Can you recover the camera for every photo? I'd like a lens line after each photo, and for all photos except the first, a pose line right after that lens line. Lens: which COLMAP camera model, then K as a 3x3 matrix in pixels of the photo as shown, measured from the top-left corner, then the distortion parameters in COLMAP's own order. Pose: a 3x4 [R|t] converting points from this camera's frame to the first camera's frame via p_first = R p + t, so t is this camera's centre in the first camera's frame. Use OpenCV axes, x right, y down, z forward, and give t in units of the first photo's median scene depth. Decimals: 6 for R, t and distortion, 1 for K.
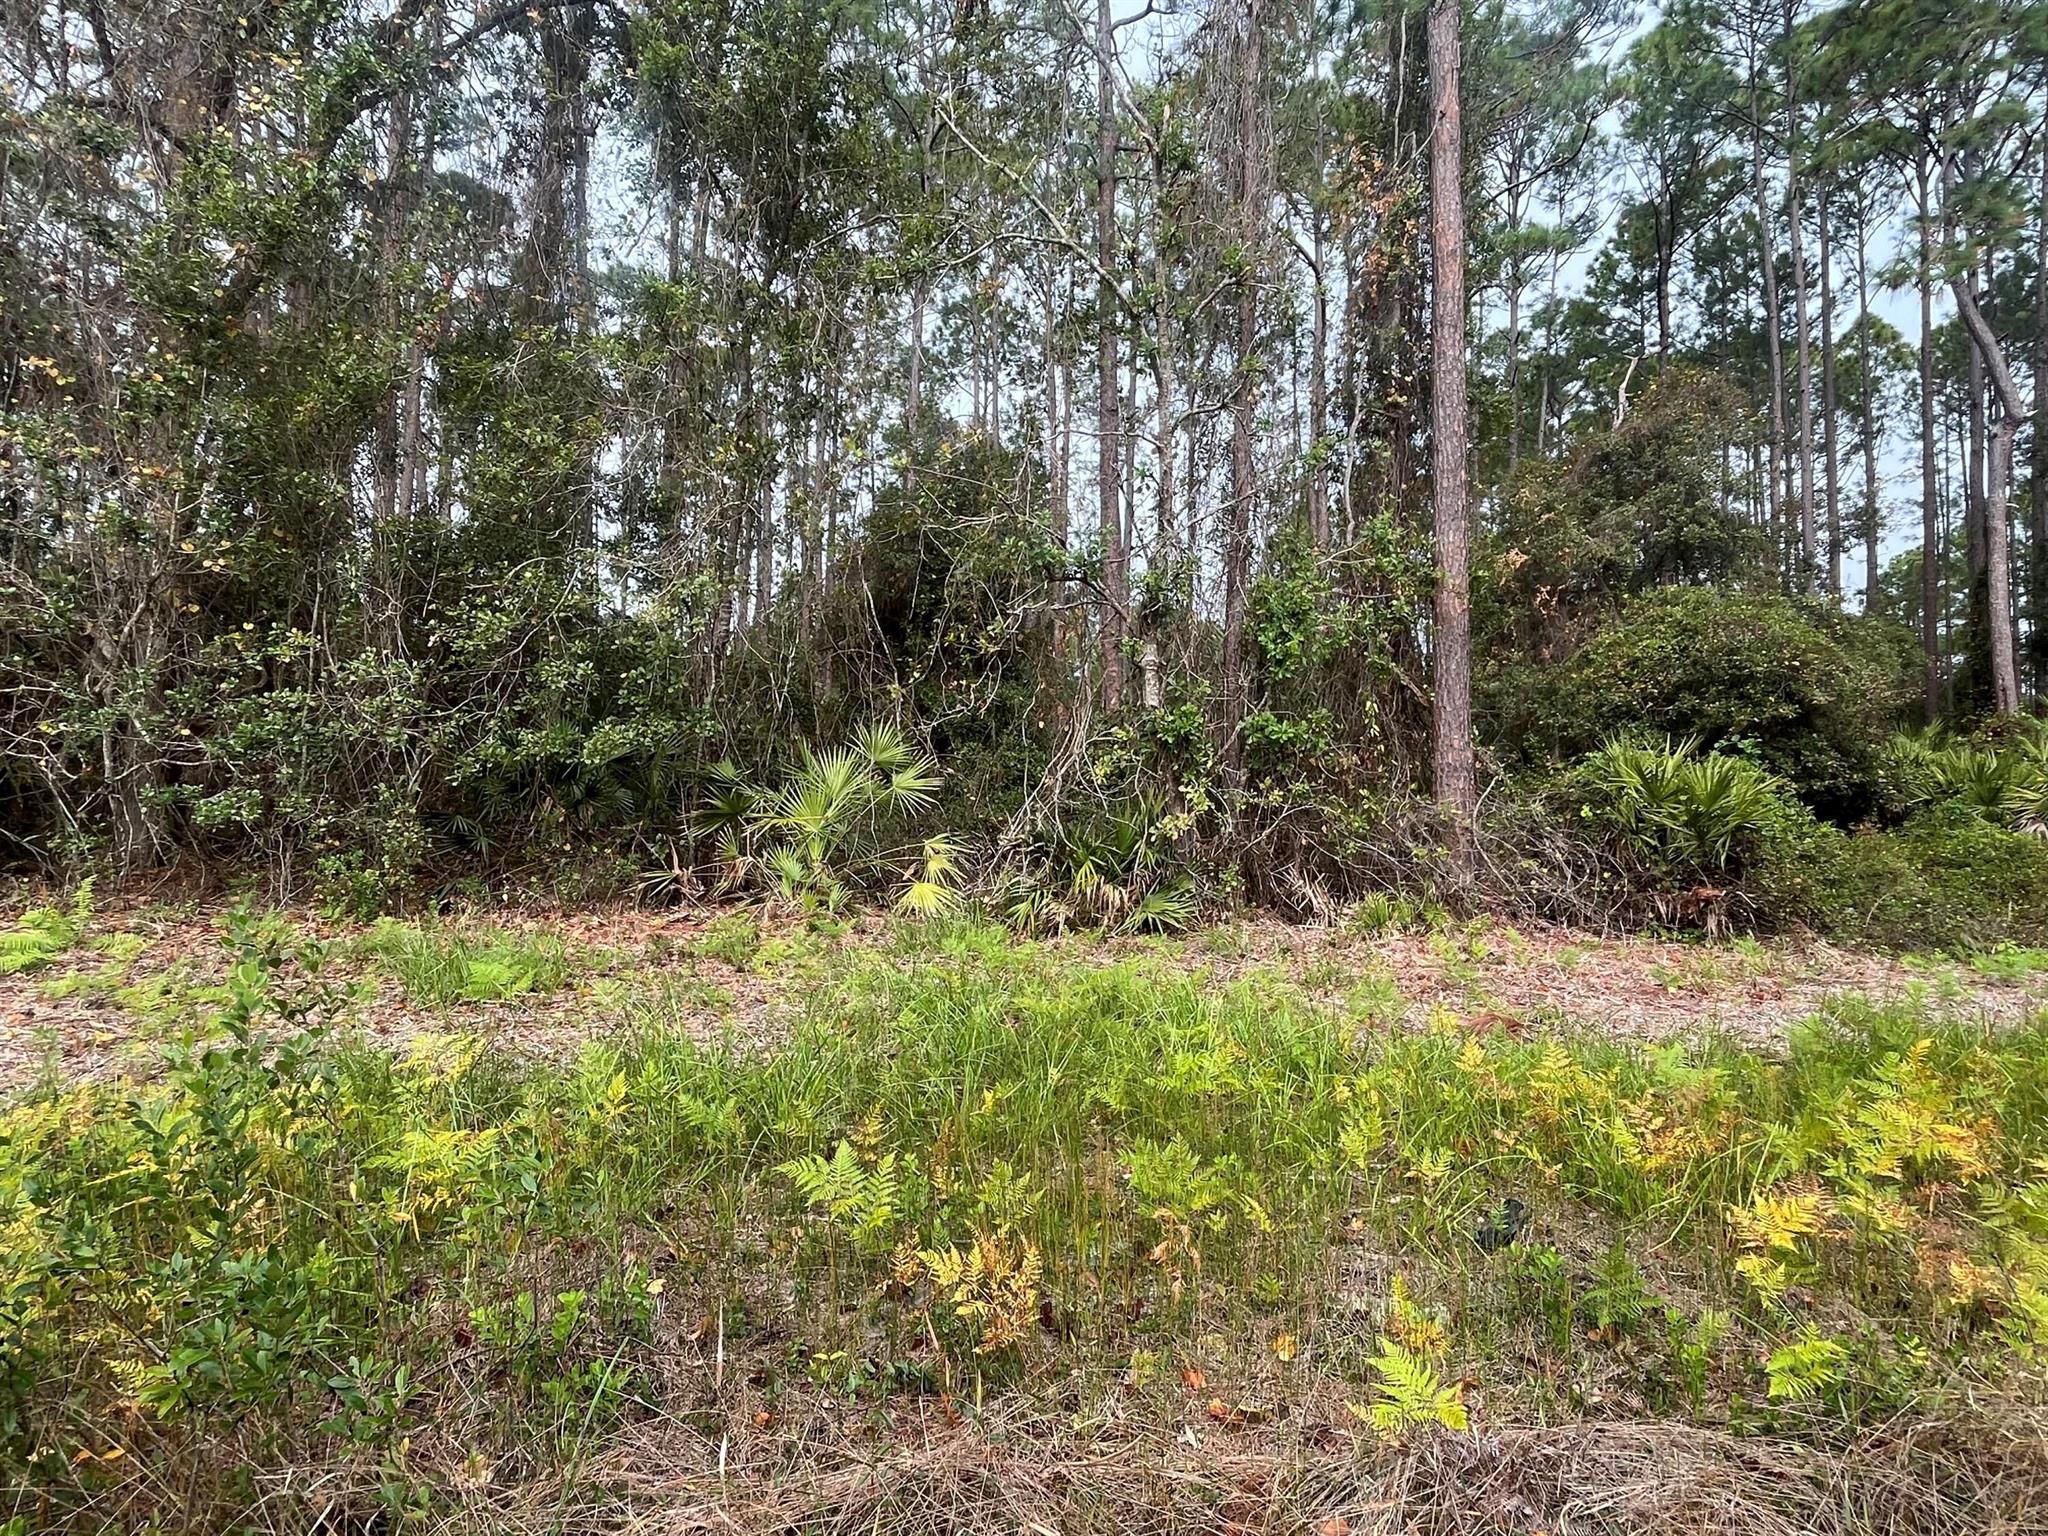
lens RADIAL K [[1100.2, 0, 1024.0], [0, 1100.2, 768.0], [0, 0, 1]] dist [0.003987, -0.000393]
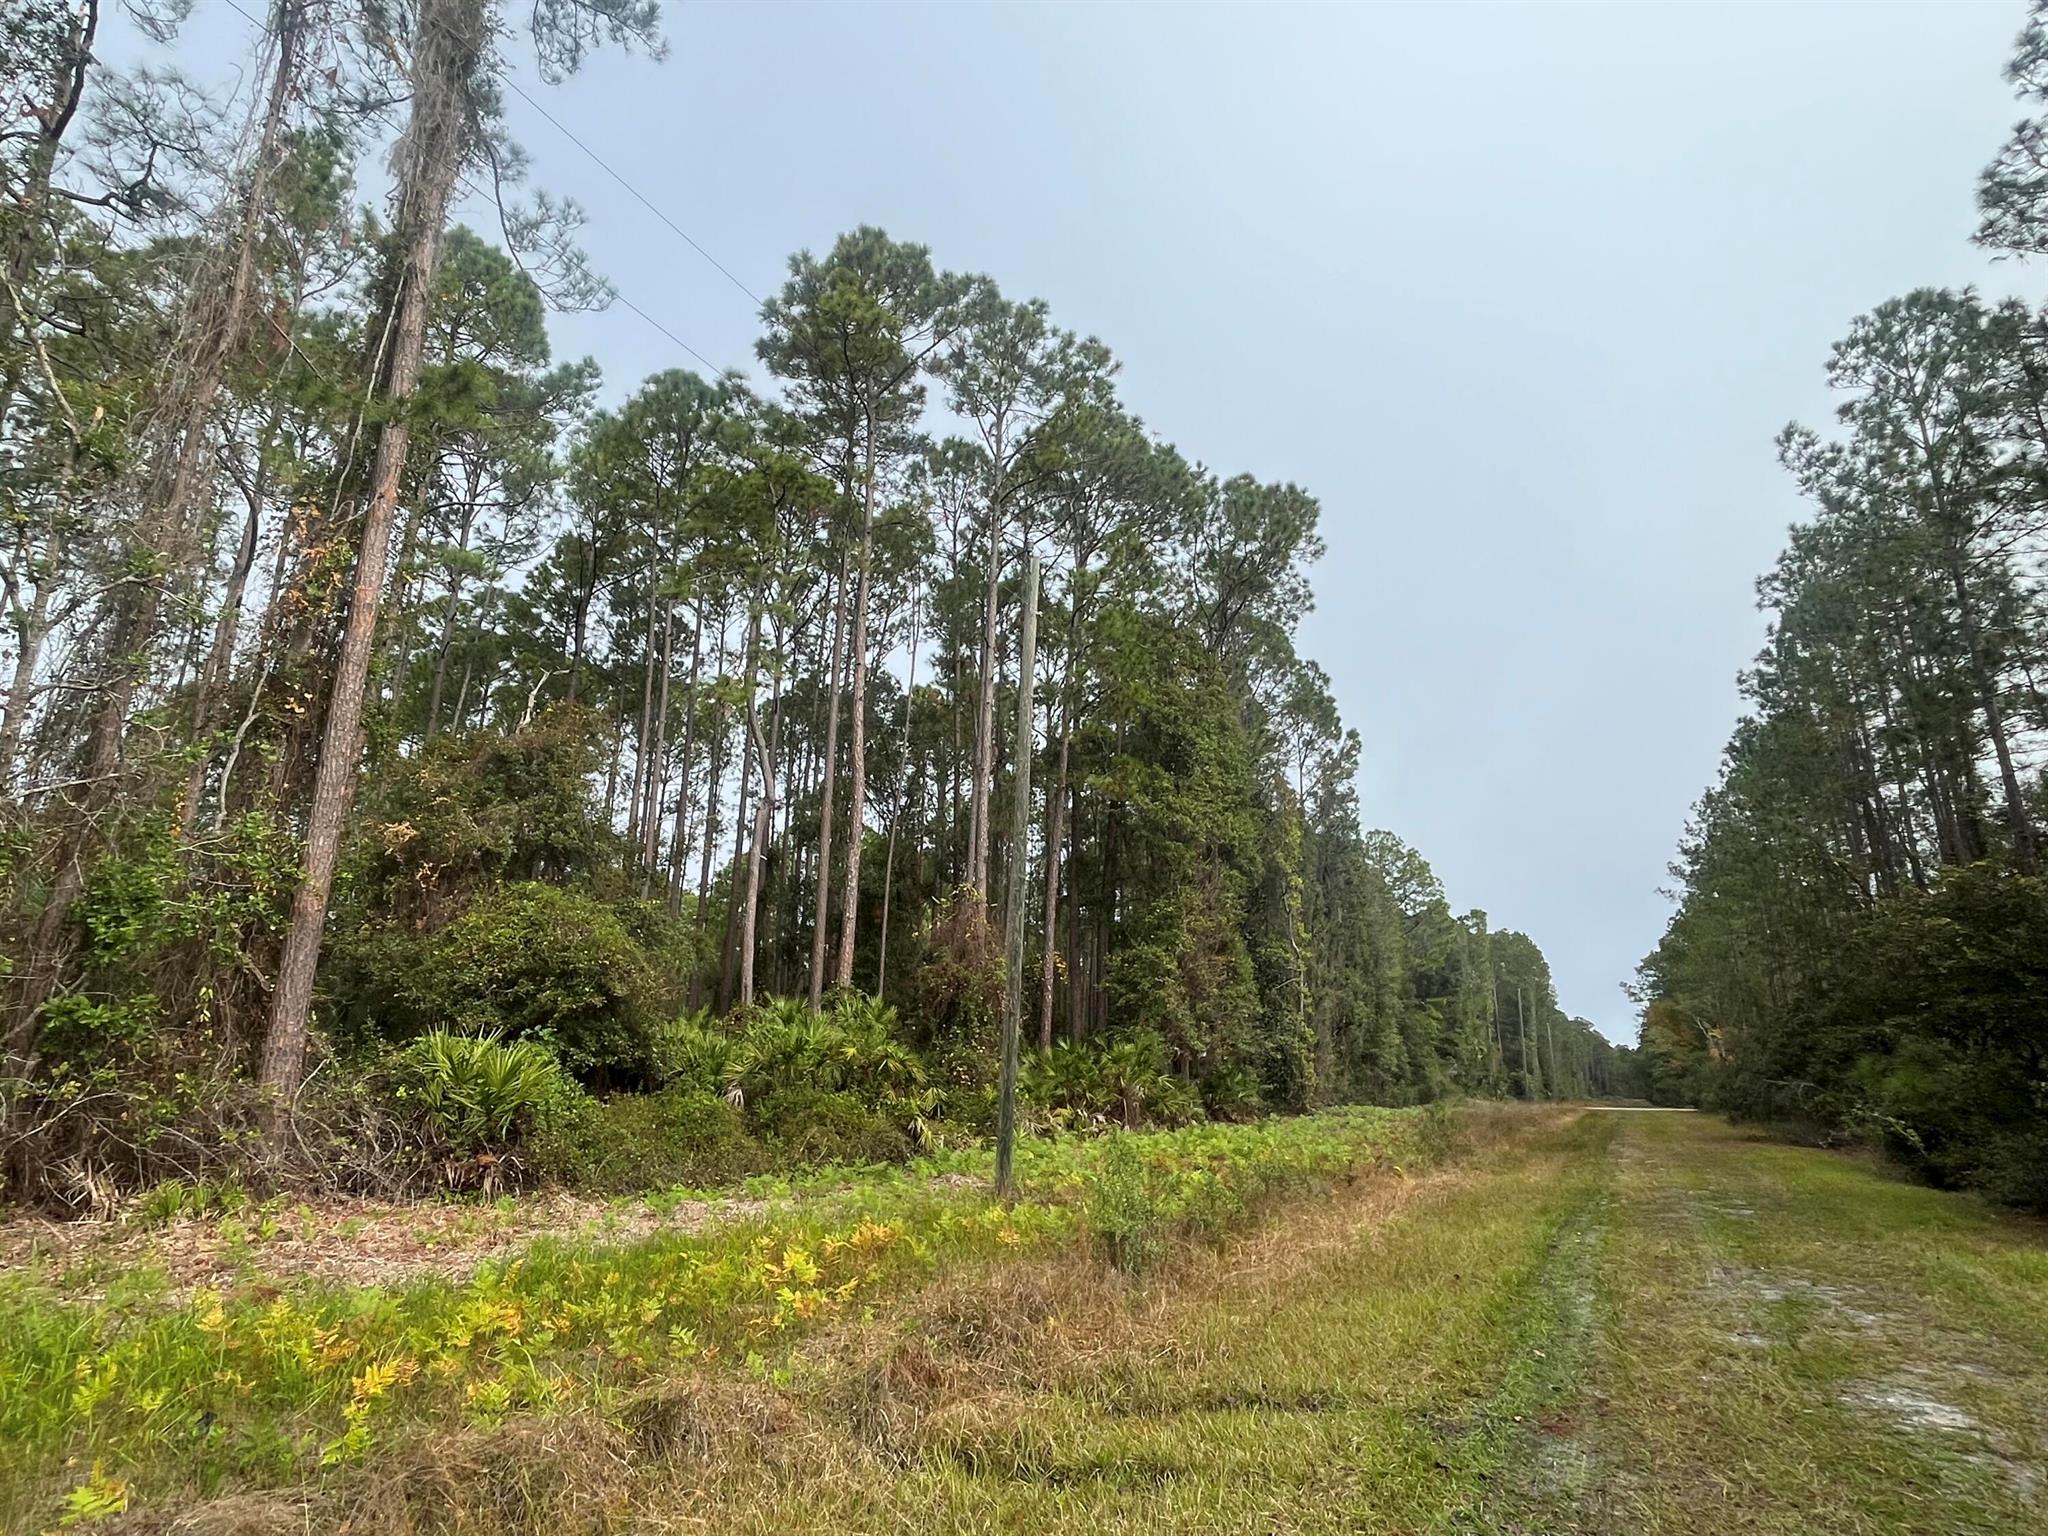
lens RADIAL K [[1100.2, 0, 1024.0], [0, 1100.2, 768.0], [0, 0, 1]] dist [0.003987, -0.000393]
pose [[0.599566, 0.212677, 0.771550, -0.075750], [-0.040712, 0.970902, -0.235992, -0.047246], [-0.799289, 0.110082, 0.590778, -0.273936]]
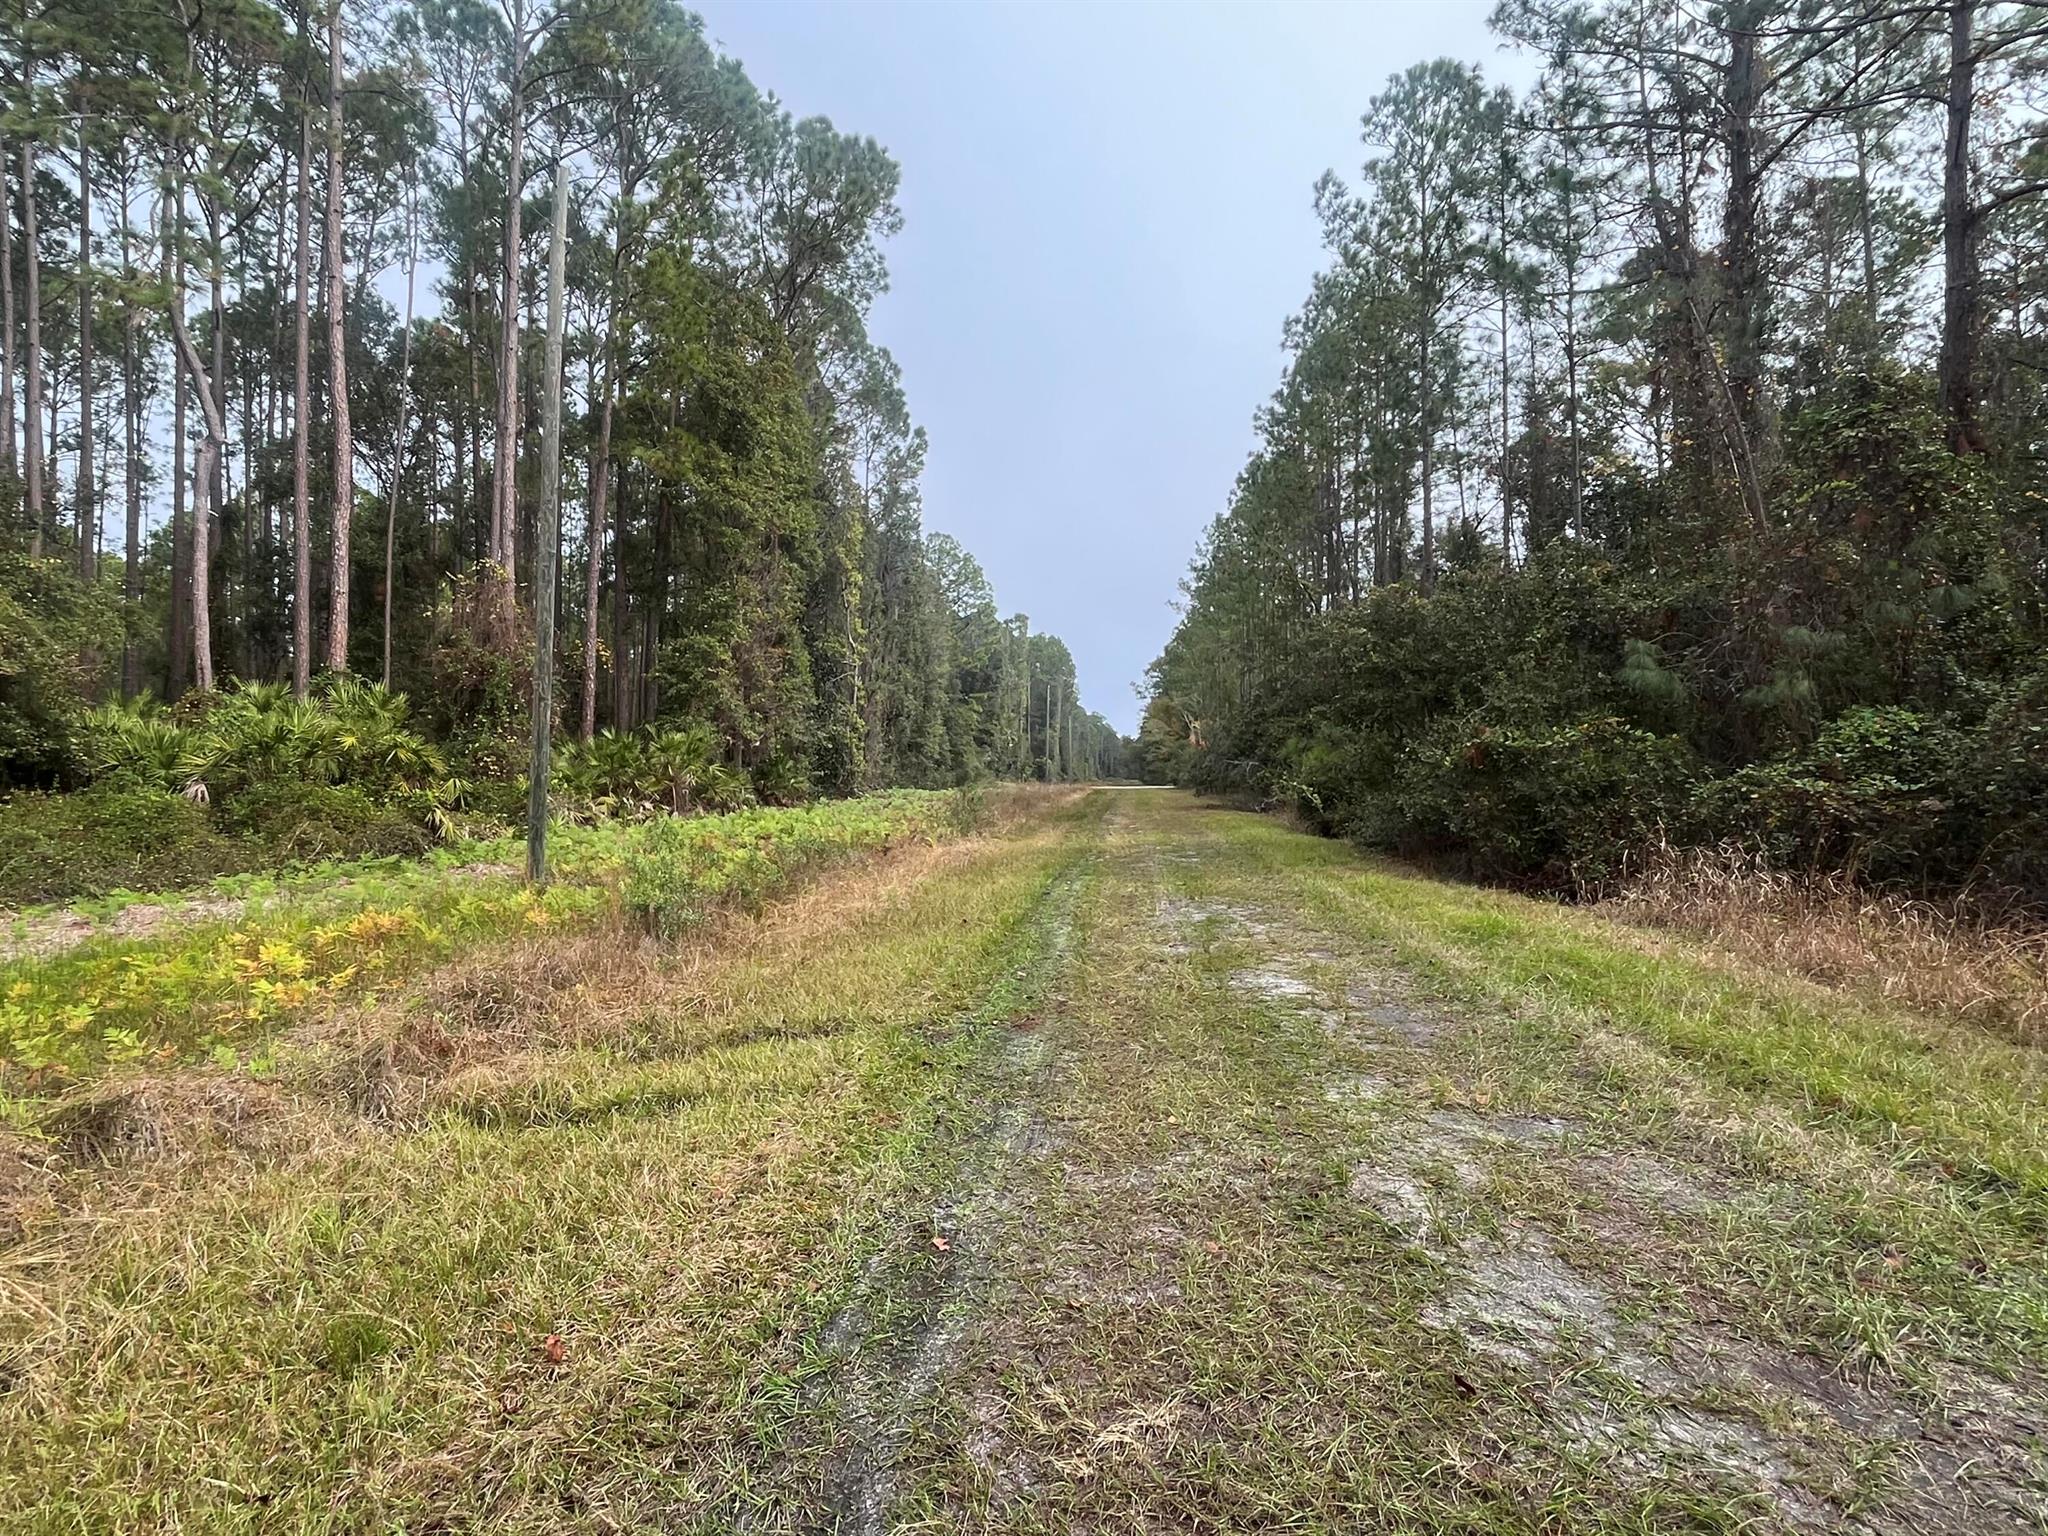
lens RADIAL K [[1099.6, 0, 1024.0], [0, 1099.6, 768.0], [0, 0, 1]] dist [0.001081, -0.001856]
pose [[0.249450, -0.011212, 0.968323, -0.060752], [-0.034856, 0.999181, 0.020549, -0.036594], [-0.967760, -0.038878, 0.248855, -0.283779]]
